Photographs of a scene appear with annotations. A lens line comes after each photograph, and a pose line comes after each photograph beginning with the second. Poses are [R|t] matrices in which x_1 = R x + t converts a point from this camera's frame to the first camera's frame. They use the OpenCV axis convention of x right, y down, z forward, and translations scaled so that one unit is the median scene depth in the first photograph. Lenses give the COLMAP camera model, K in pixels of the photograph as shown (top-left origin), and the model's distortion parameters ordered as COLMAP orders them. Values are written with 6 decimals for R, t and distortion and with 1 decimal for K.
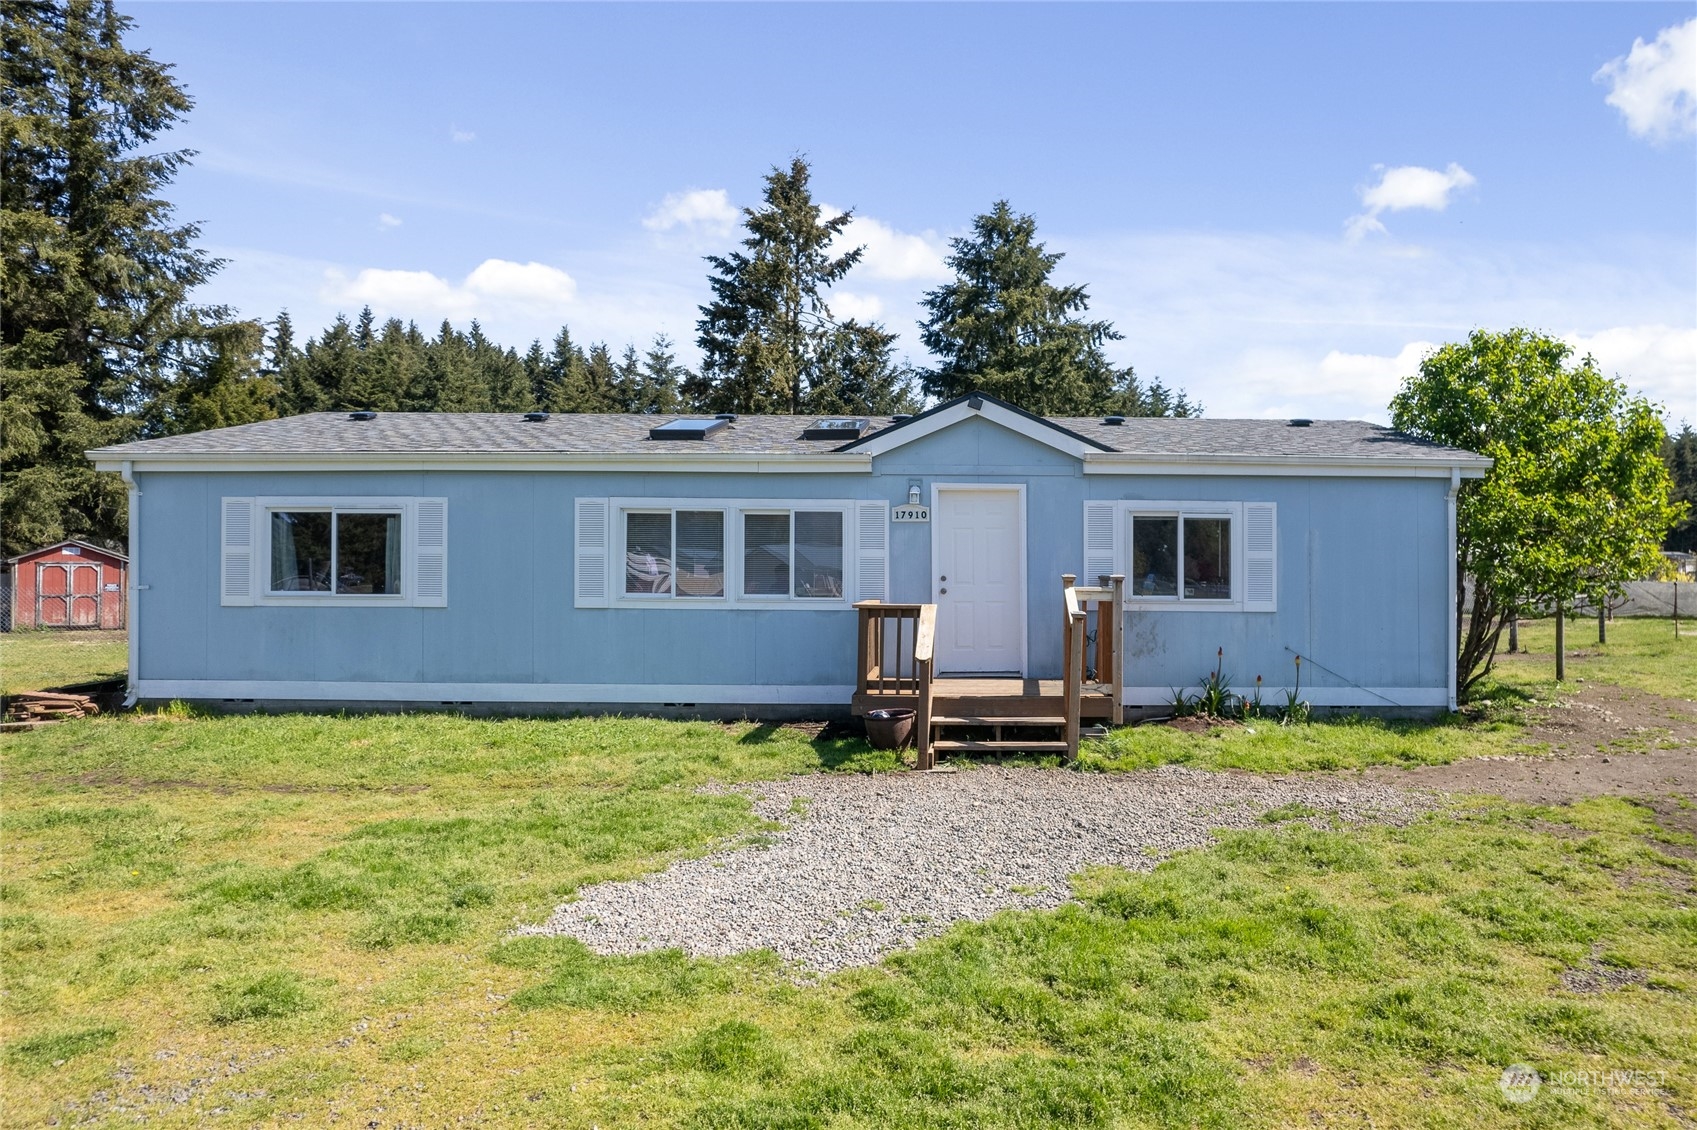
lens RADIAL K [[1142.5, 0, 980.4], [0, 1142.5, 563.1], [0, 0, 1]] dist [-0.027801, 0.000883]
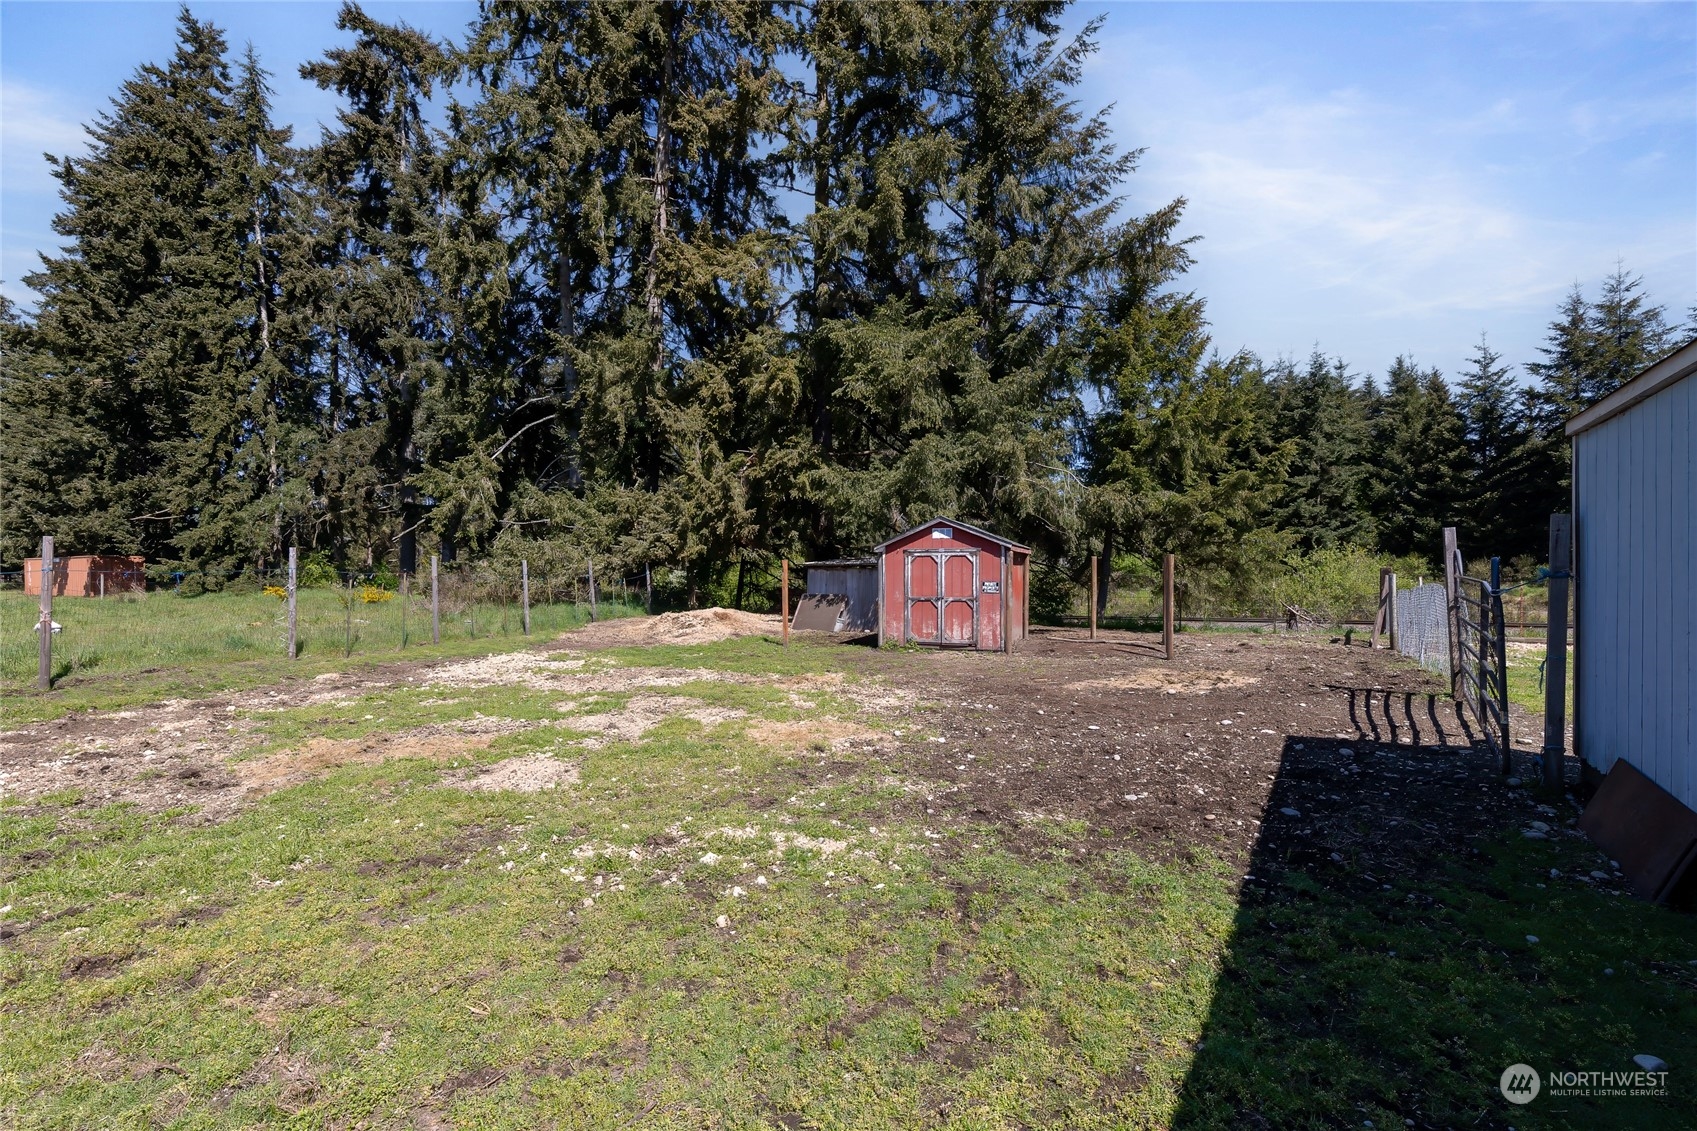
lens RADIAL K [[739.8, 0, 848.5], [0, 739.8, 565.5], [0, 0, 1]] dist [-0.000170, 0.000031]
pose [[0.573607, -0.012509, -0.819035, -0.309676], [0.011978, 0.999905, -0.006883, 0.007427], [0.819043, -0.005862, 0.573702, 0.452853]]
